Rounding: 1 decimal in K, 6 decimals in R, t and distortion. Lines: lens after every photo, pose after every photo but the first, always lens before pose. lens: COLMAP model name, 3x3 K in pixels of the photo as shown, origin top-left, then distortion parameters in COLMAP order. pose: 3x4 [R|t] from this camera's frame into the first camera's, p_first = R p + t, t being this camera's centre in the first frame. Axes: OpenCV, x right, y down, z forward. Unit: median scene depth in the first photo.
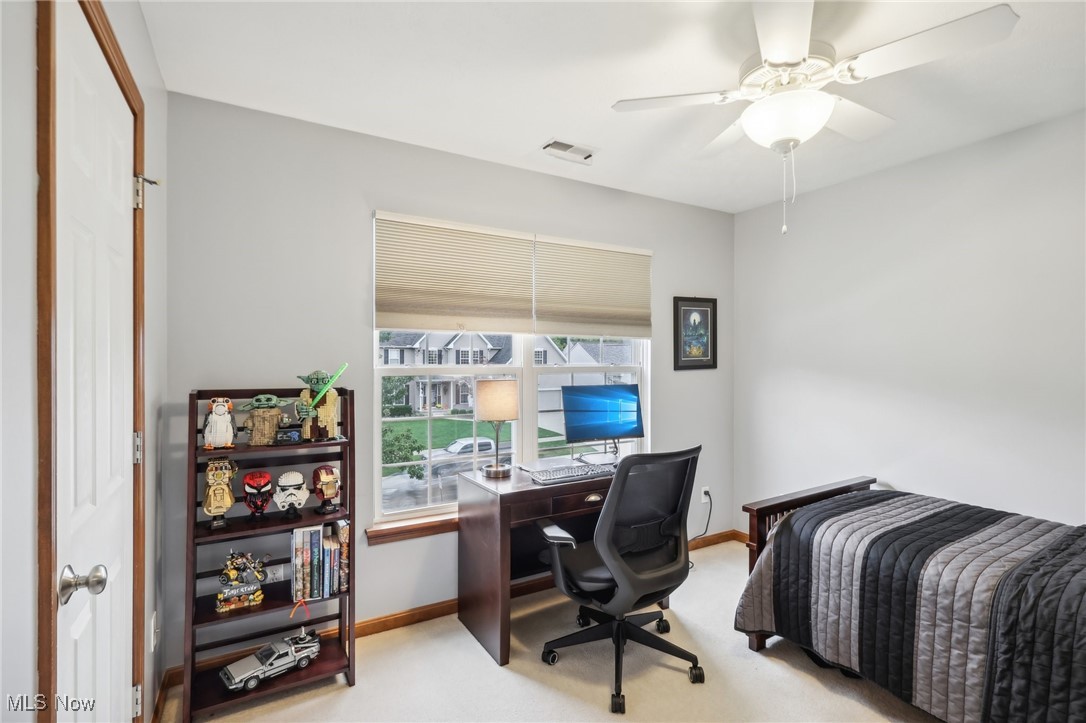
lens RADIAL K [[522.8, 0, 540.9], [0, 522.8, 364.4], [0, 0, 1]] dist [-0.001382, -0.000346]
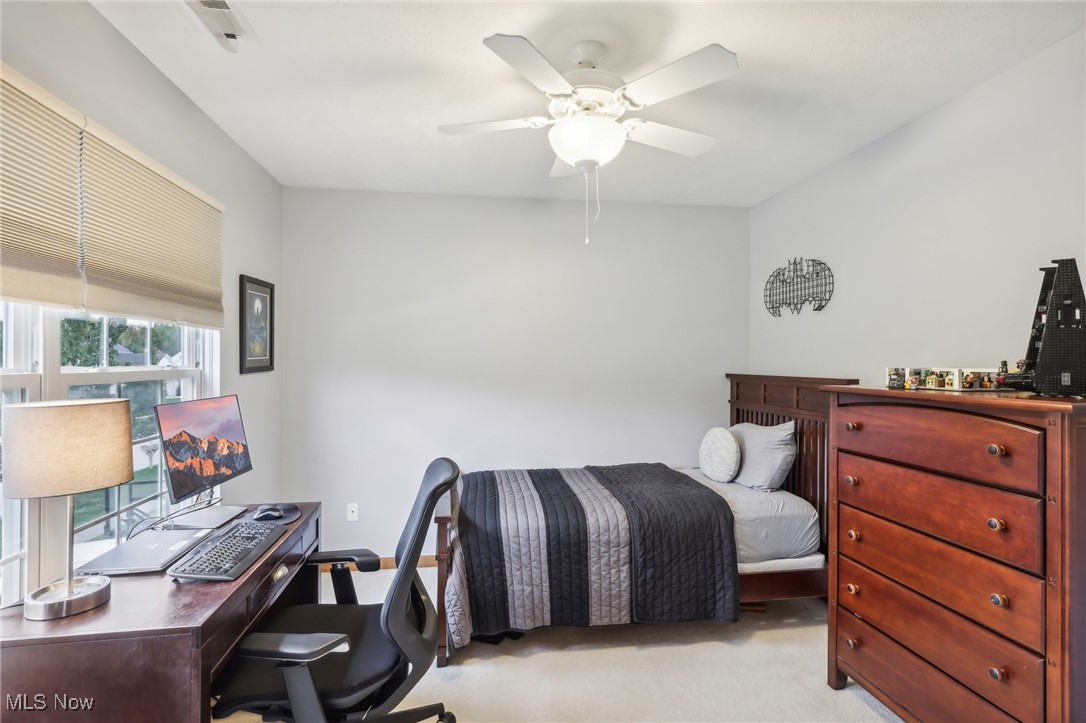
lens RADIAL K [[522.8, 0, 542.5], [0, 522.8, 360.7], [0, 0, 1]] dist [-0.001382, -0.000346]
pose [[0.354267, 0.000082, 0.935144, -0.495107], [0.005260, 0.999984, -0.002080, -0.006217], [-0.935129, 0.005656, 0.354261, 0.586618]]
